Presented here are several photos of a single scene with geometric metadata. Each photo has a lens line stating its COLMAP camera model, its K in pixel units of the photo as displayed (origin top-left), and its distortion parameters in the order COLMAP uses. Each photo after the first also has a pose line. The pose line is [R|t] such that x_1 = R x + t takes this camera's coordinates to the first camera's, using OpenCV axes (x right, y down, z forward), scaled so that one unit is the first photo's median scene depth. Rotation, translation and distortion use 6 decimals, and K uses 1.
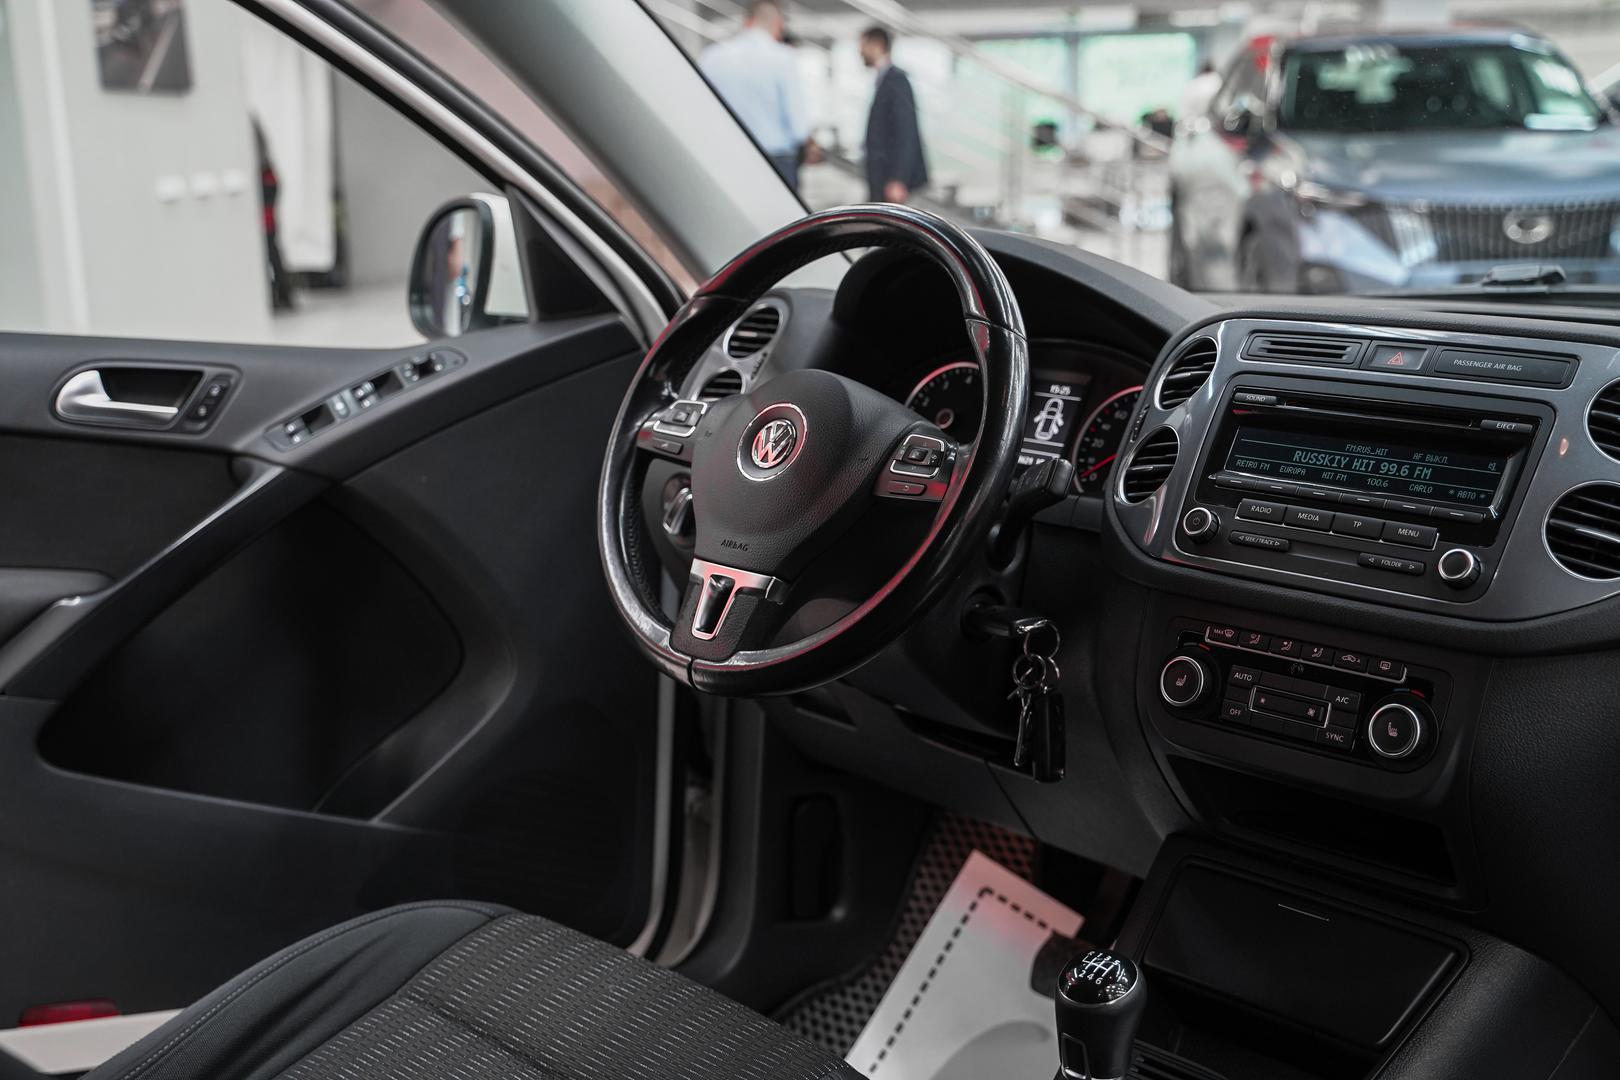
lens RADIAL K [[1920.2, 0, 803.2], [0, 1920.2, 541.0], [0, 0, 1]] dist [0.006065, 0.087999]
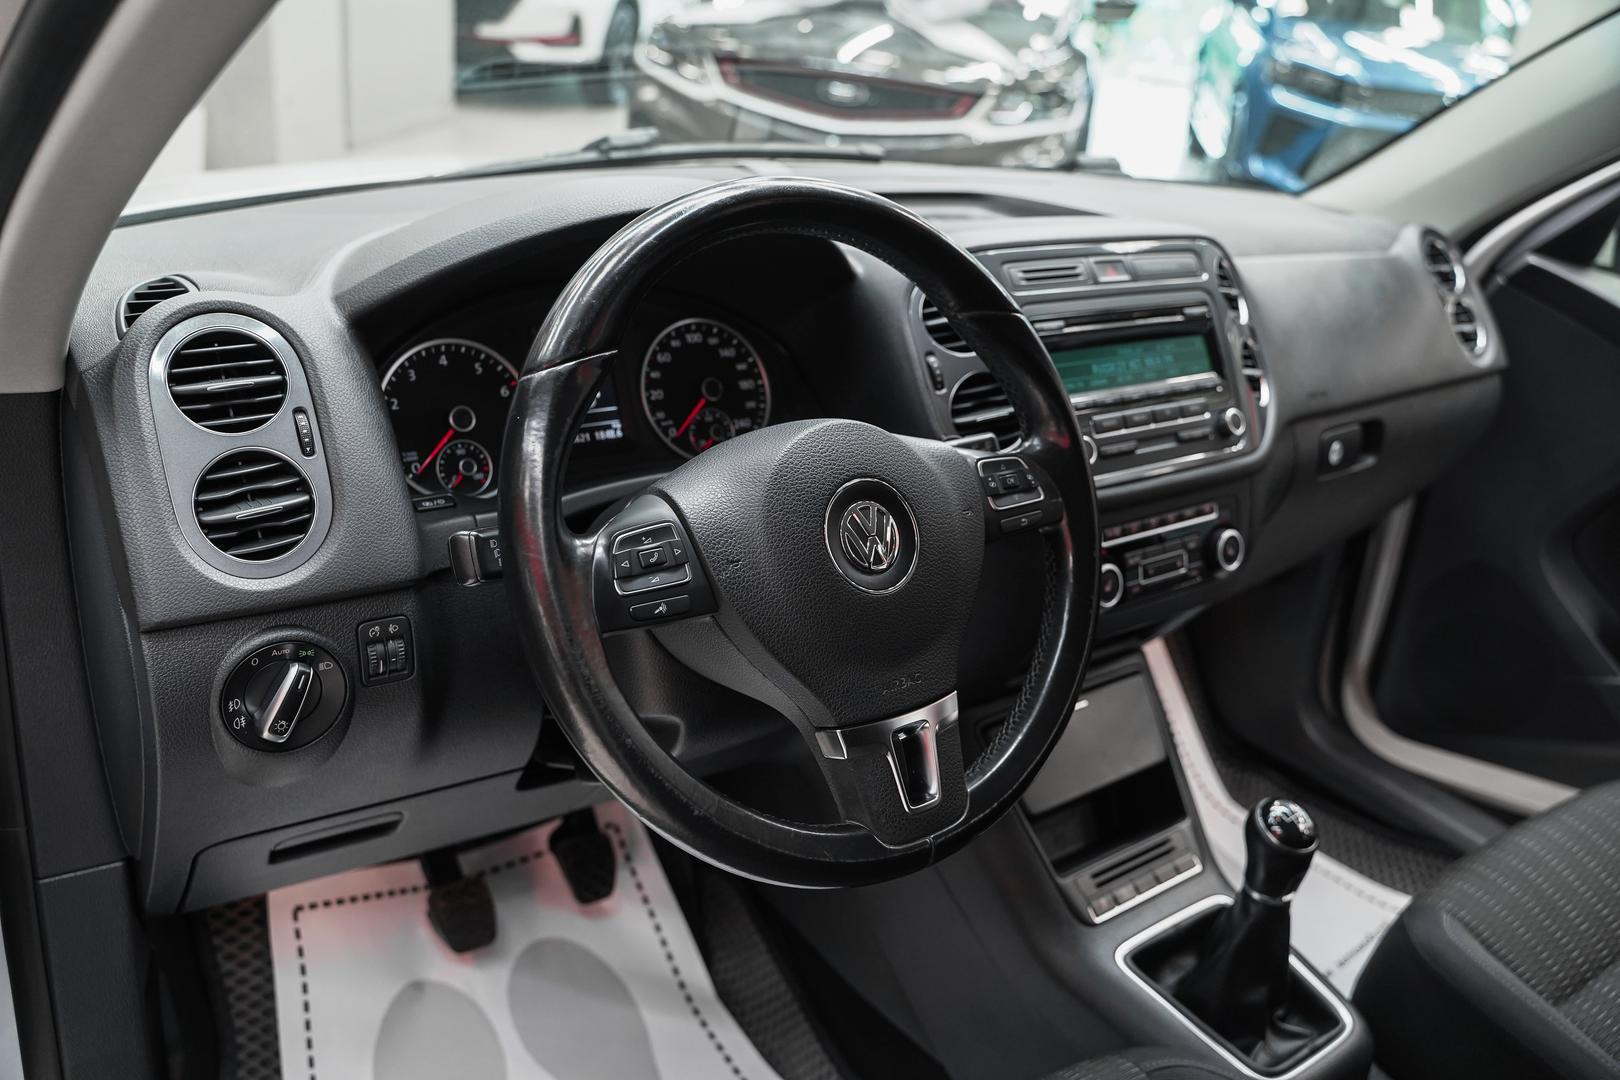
lens RADIAL K [[1313.5, 0, 810.0], [0, 1313.5, 540.0], [0, 0, 1]] dist [-0.125224, 0.109362]
pose [[0.146621, -0.393987, 0.907346, -0.455236], [0.109018, 0.918108, 0.381043, -0.232520], [-0.983167, 0.043048, 0.177565, 0.892406]]
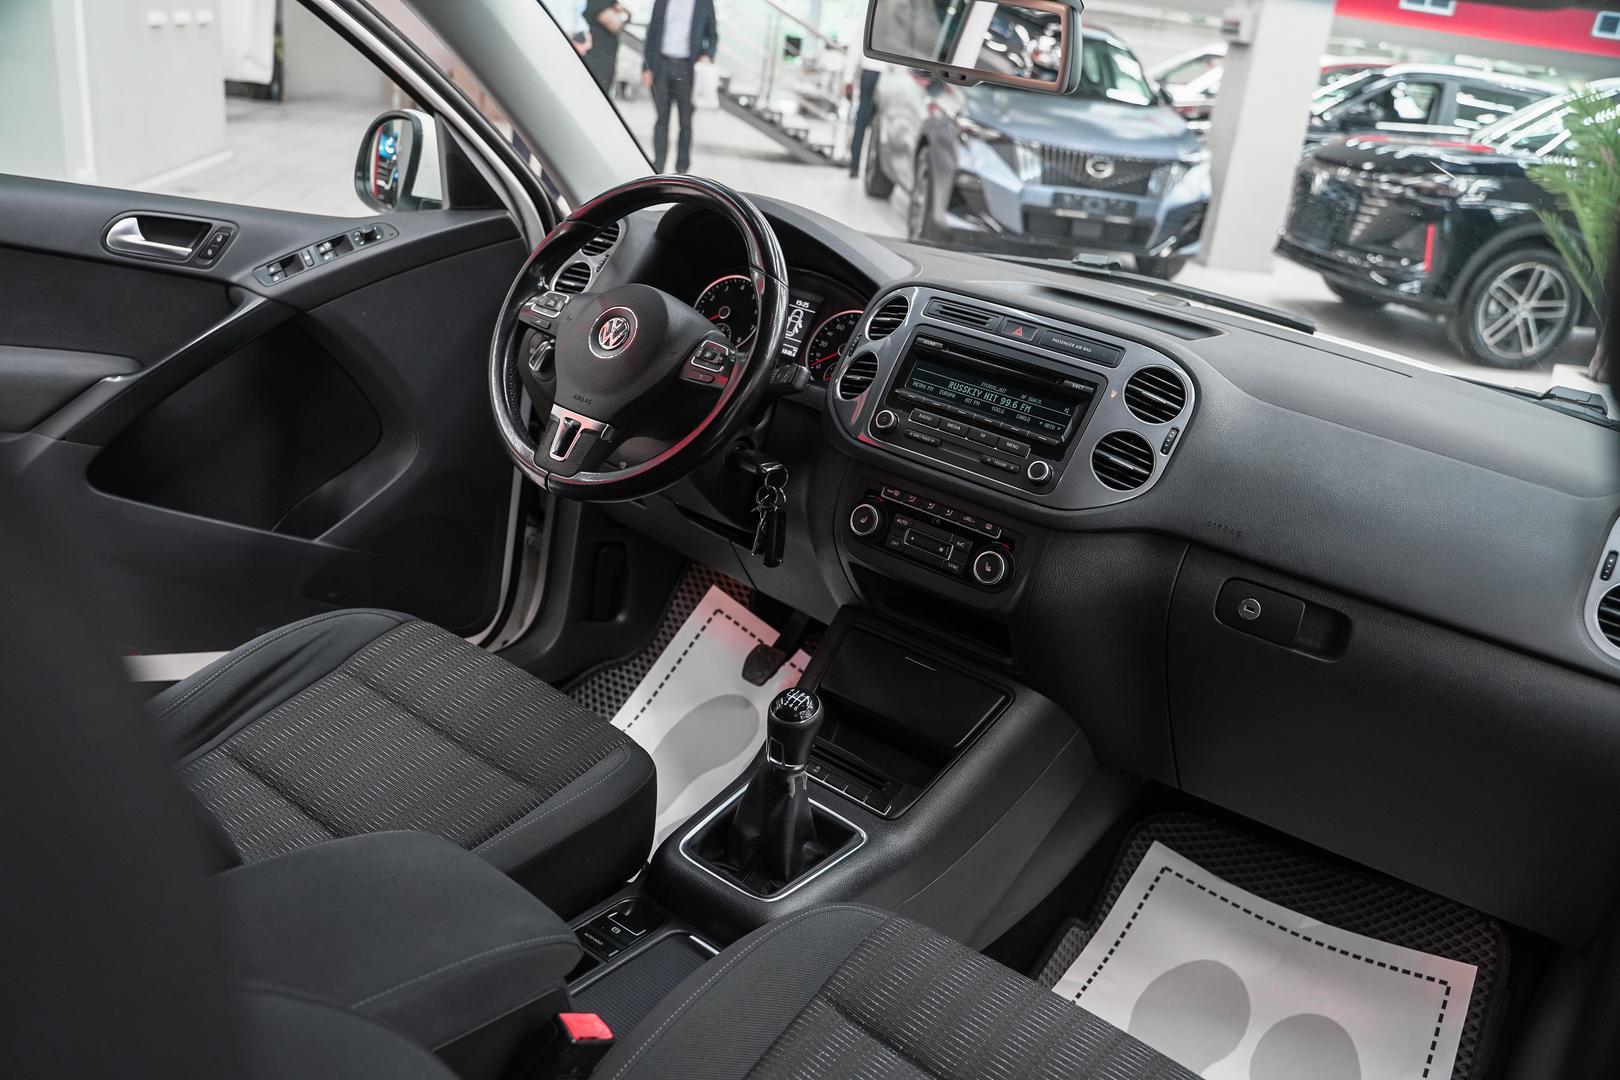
lens RADIAL K [[1313.5, 0, 810.0], [0, 1313.5, 540.0], [0, 0, 1]] dist [-0.125224, 0.109362]
pose [[0.981529, 0.076404, 0.175395, -0.030241], [-0.104639, 0.981904, 0.157845, -0.066286], [-0.160162, -0.173282, 0.971762, -0.040180]]
